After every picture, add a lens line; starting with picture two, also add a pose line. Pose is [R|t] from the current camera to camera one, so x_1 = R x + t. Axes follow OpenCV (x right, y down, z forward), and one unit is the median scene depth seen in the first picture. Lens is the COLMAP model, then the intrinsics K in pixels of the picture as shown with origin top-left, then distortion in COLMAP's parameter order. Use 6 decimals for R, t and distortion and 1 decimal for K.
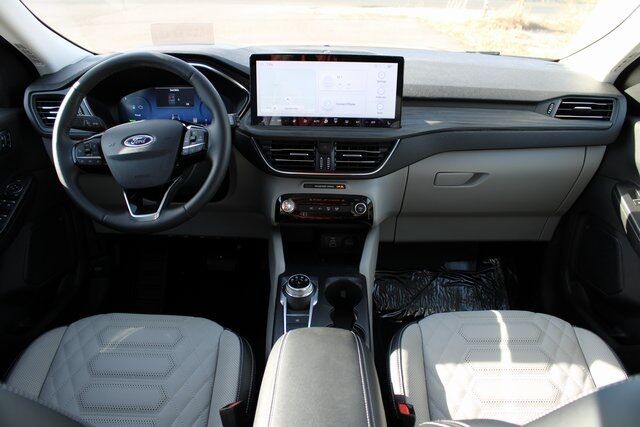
lens RADIAL K [[527.6, 0, 320.0], [0, 527.6, 213.5], [0, 0, 1]] dist [-0.167170, 0.134970]
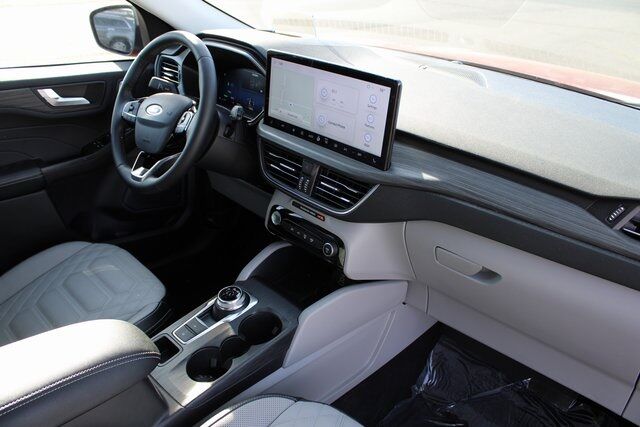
lens RADIAL K [[527.6, 0, 320.0], [0, 527.6, 213.5], [0, 0, 1]] dist [-0.167170, 0.134970]
pose [[0.712202, 0.336723, -0.615943, 0.594379], [-0.334999, 0.934115, 0.123309, -0.170922], [0.616883, 0.118520, 0.778080, 0.348314]]
